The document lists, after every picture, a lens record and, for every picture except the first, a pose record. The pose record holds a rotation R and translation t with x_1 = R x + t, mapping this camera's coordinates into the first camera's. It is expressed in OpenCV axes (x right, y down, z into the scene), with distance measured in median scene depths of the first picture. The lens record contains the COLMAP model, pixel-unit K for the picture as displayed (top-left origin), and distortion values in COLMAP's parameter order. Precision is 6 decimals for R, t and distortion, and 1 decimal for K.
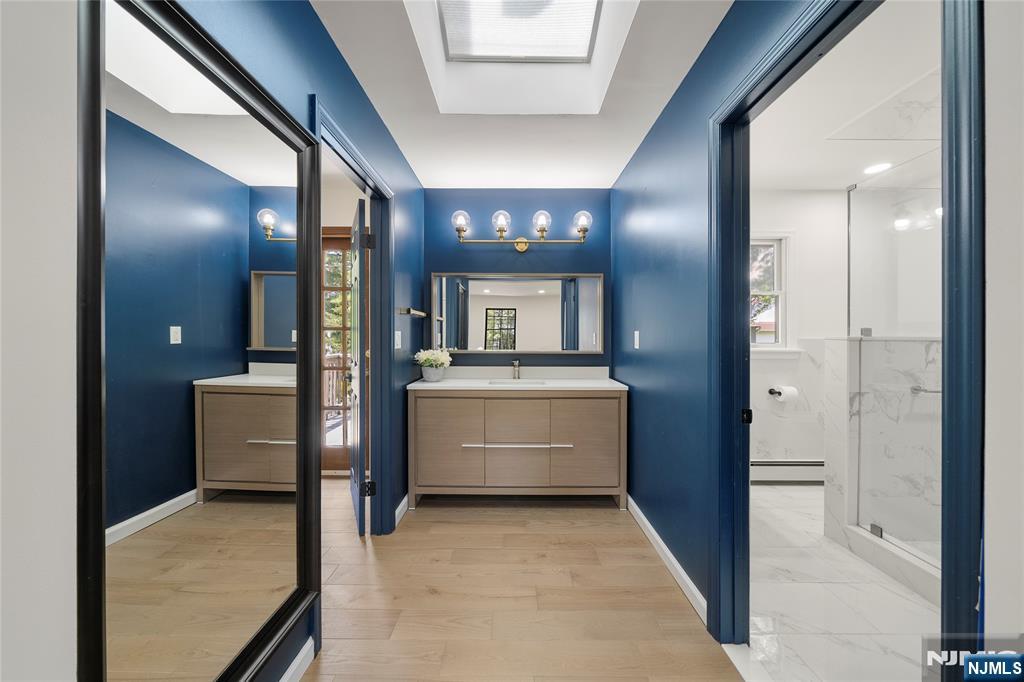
lens RADIAL K [[353.0, 0, 517.2], [0, 353.0, 340.8], [0, 0, 1]] dist [-0.003021, -0.000201]
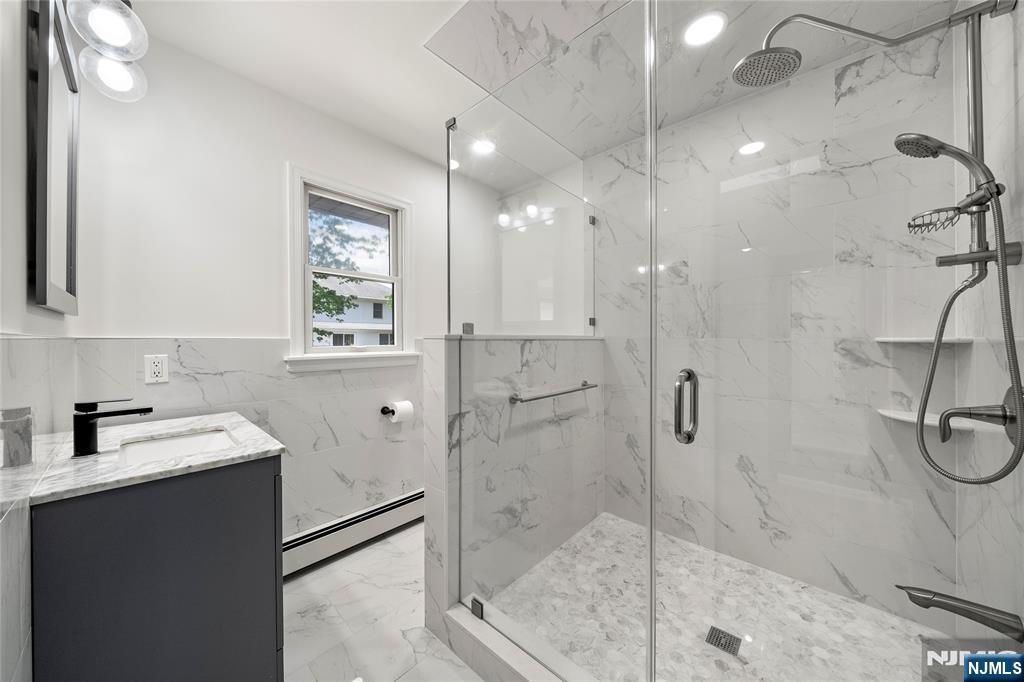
lens RADIAL K [[353.0, 0, 517.2], [0, 353.0, 340.8], [0, 0, 1]] dist [-0.003021, -0.000201]
pose [[0.660287, 0.001106, 0.751013, 0.510455], [0.005877, 0.999961, -0.006640, 0.006785], [-0.750991, 0.008798, 0.660254, 0.439197]]
